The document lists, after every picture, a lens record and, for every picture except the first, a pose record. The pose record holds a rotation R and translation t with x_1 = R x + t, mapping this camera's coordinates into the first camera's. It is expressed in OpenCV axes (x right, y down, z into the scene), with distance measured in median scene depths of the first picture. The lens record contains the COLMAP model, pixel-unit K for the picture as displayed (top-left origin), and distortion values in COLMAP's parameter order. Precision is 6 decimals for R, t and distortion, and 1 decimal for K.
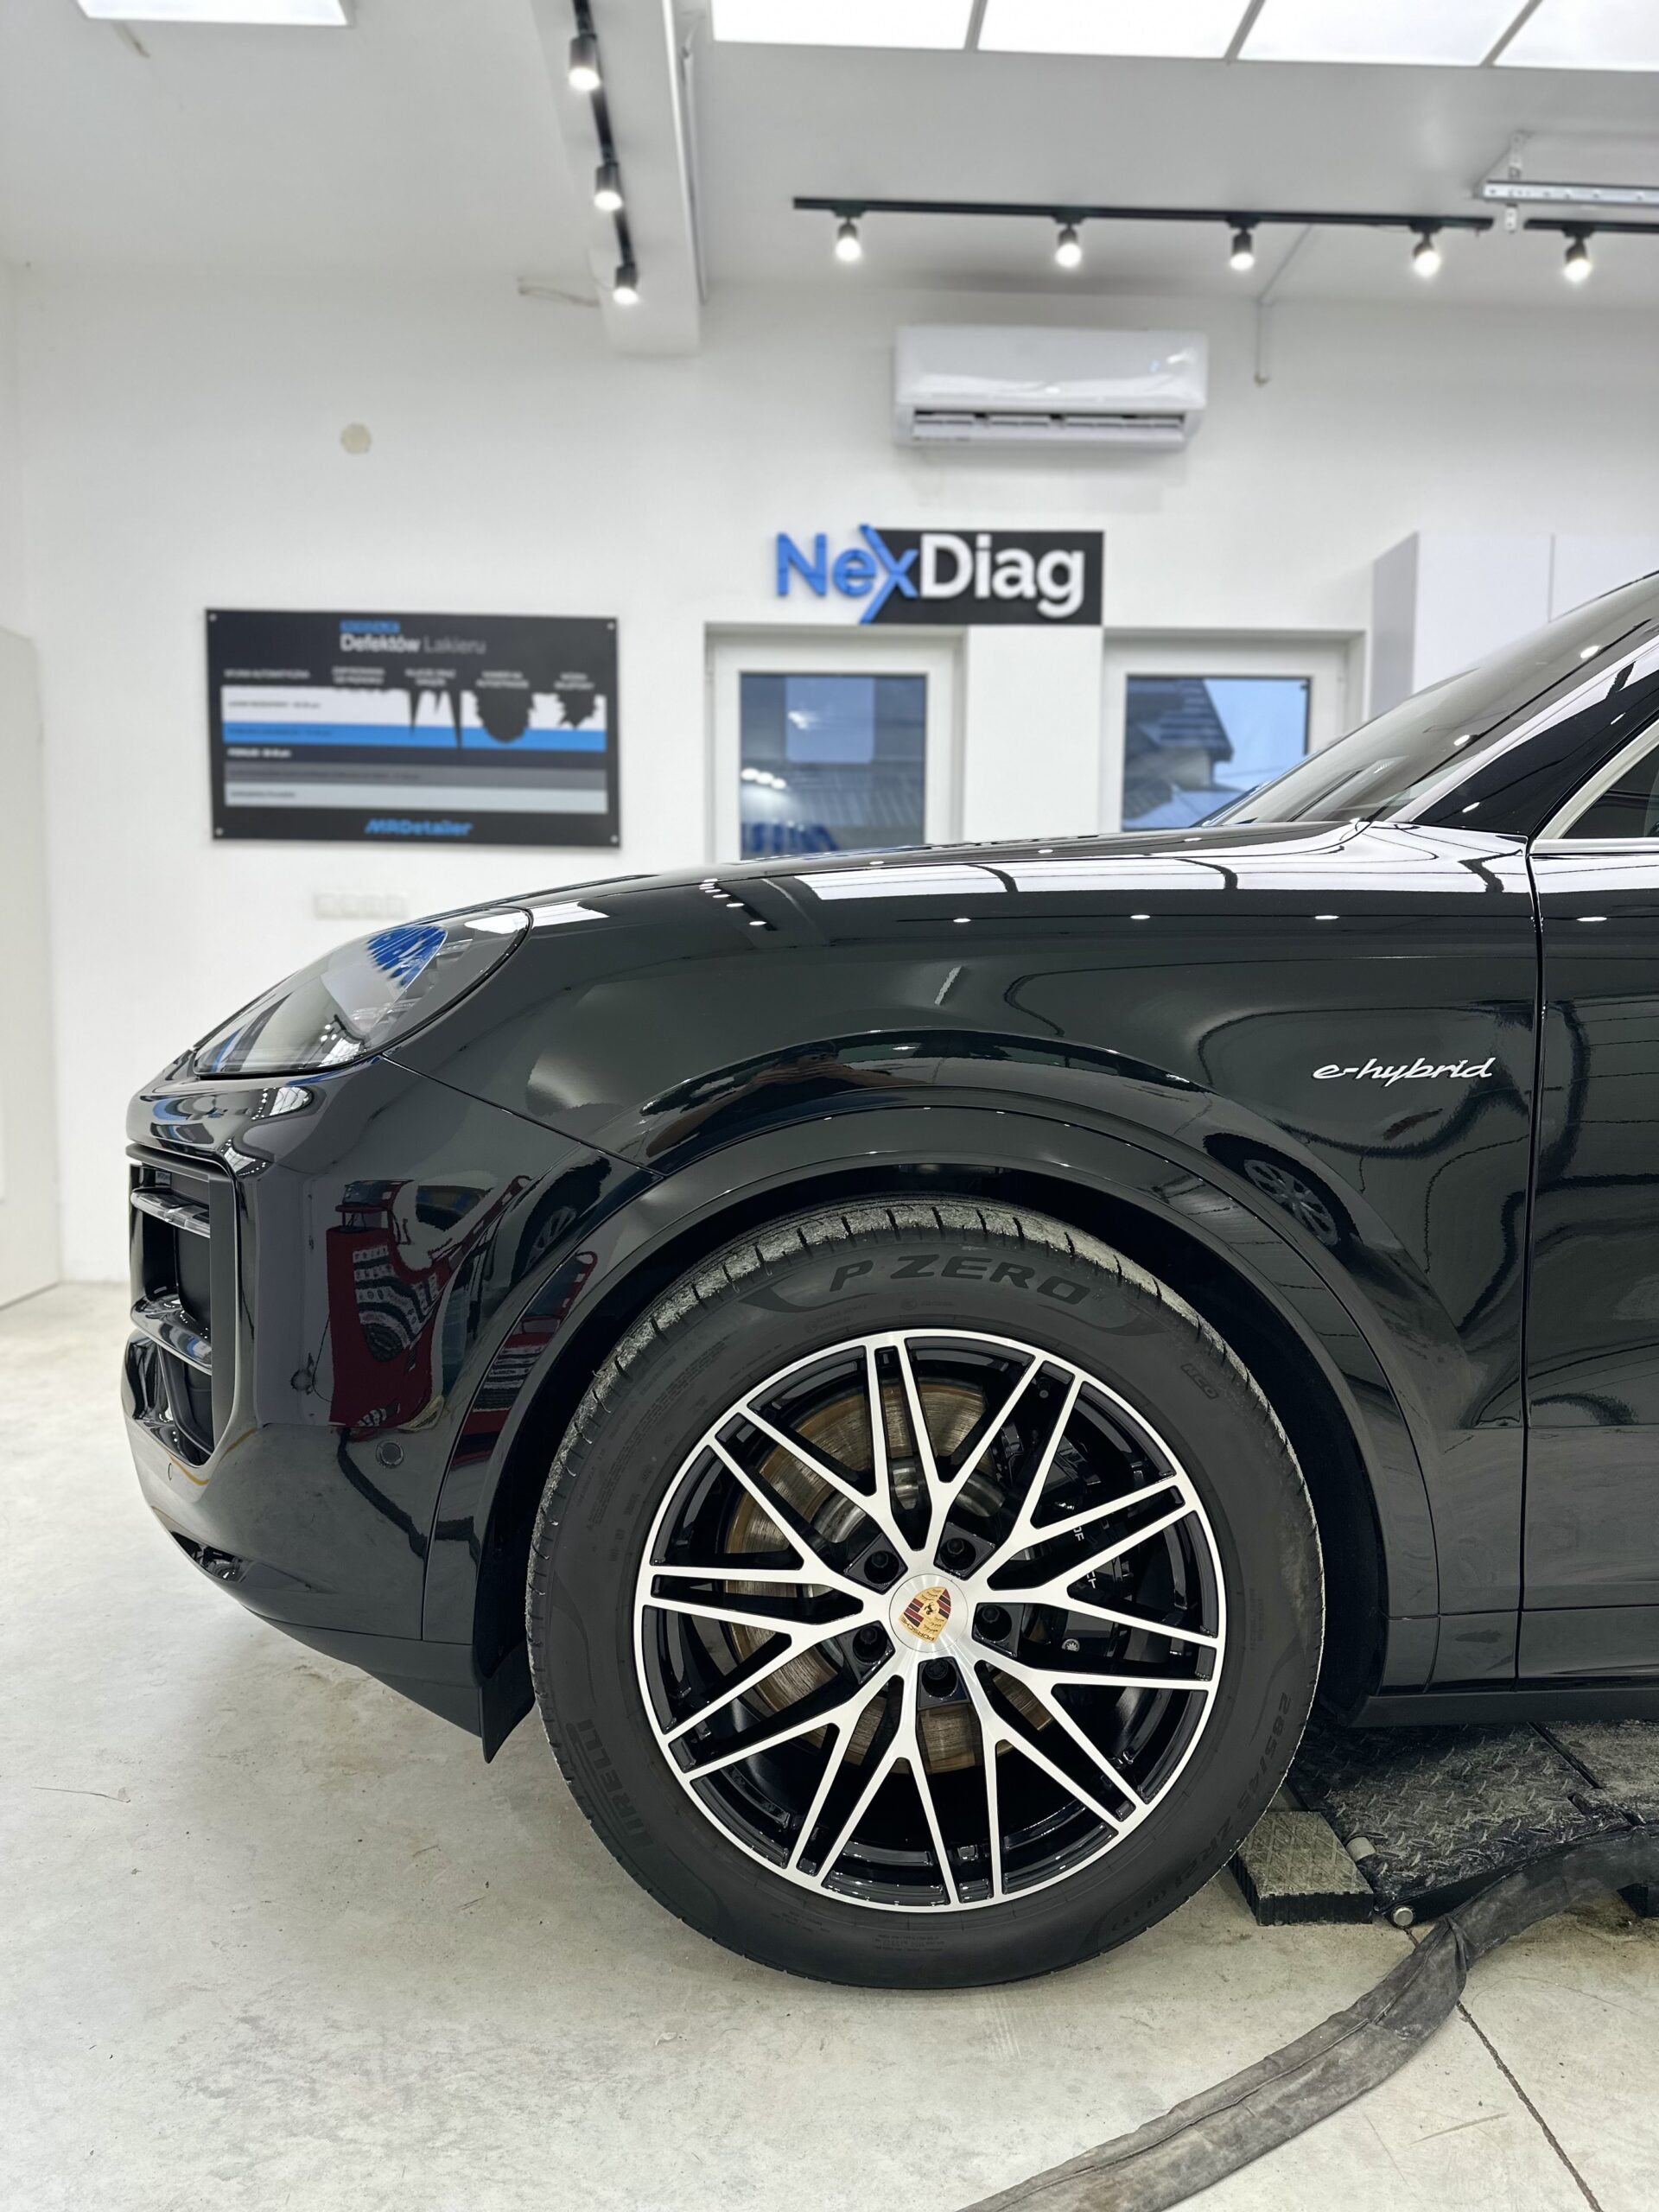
lens RADIAL K [[1619.1, 0, 829.5], [0, 1619.1, 1106.0], [0, 0, 1]] dist [0.031622, -0.003130]
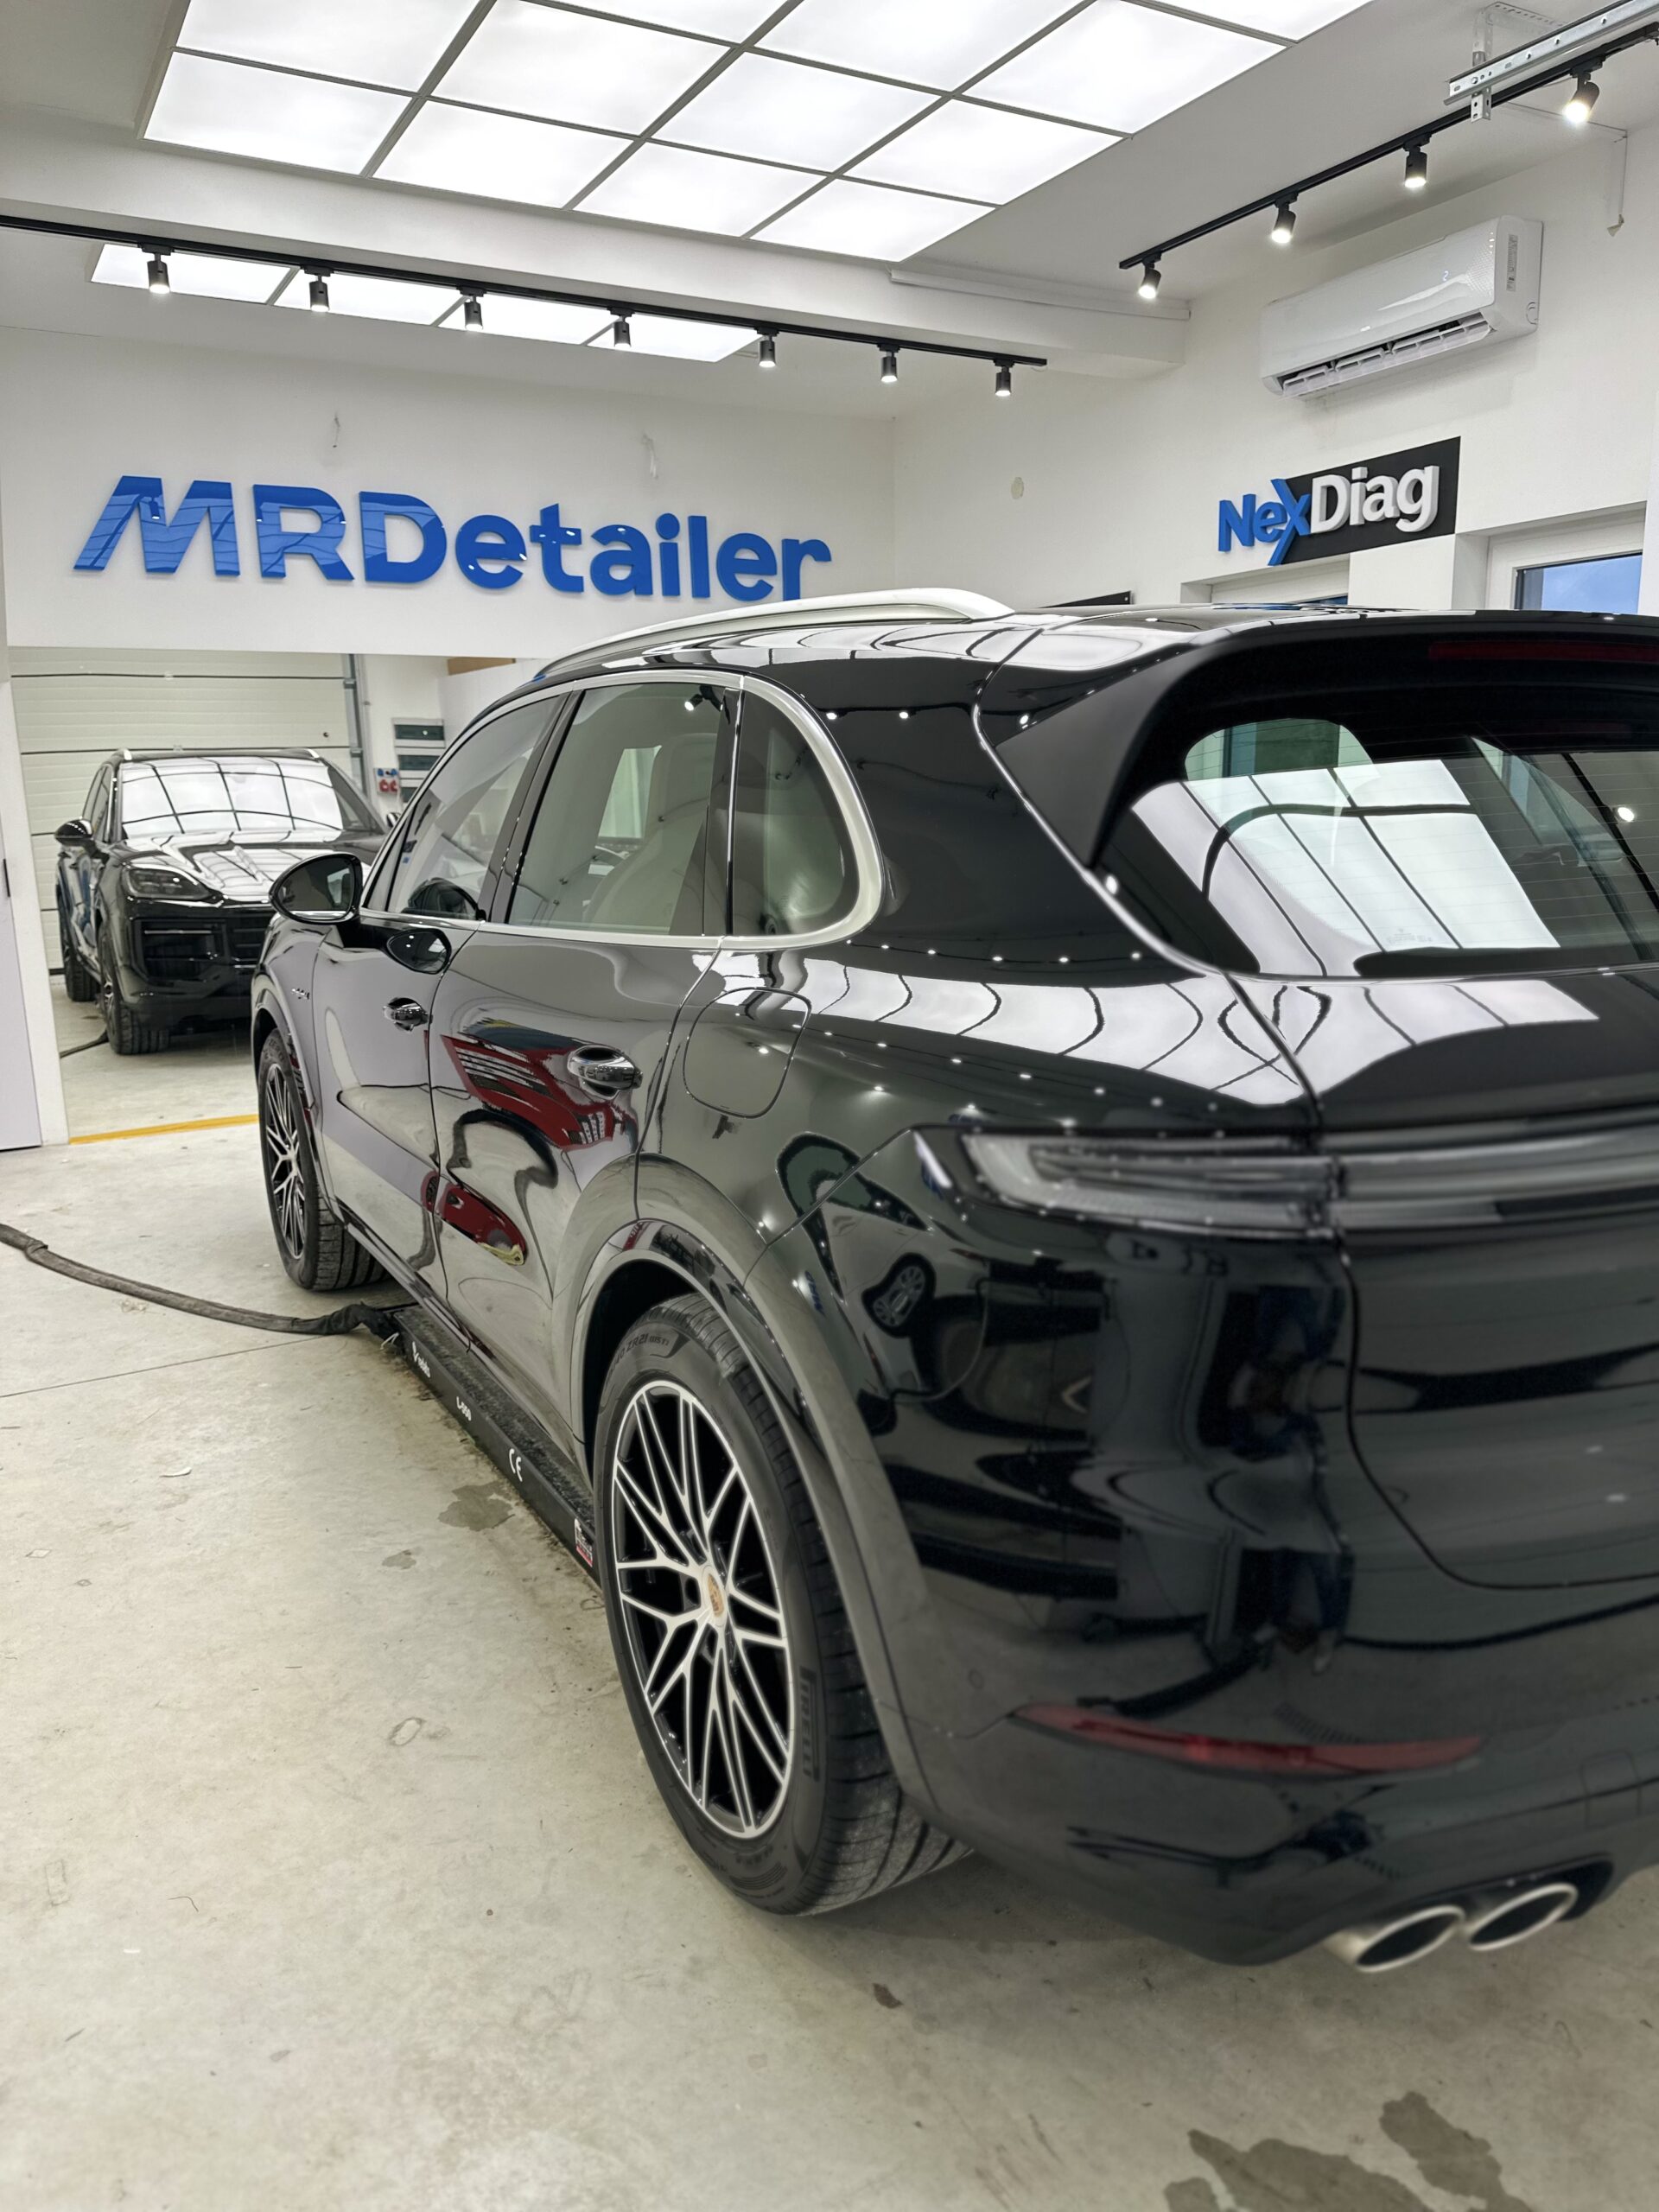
lens RADIAL K [[1545.2, 0, 829.5], [0, 1545.2, 1106.0], [0, 0, 1]] dist [0.004461, 0.000229]
pose [[0.422657, 0.186876, -0.886814, 0.944604], [-0.038035, 0.981305, 0.188661, -0.113791], [0.905491, -0.046009, 0.421863, 0.224690]]
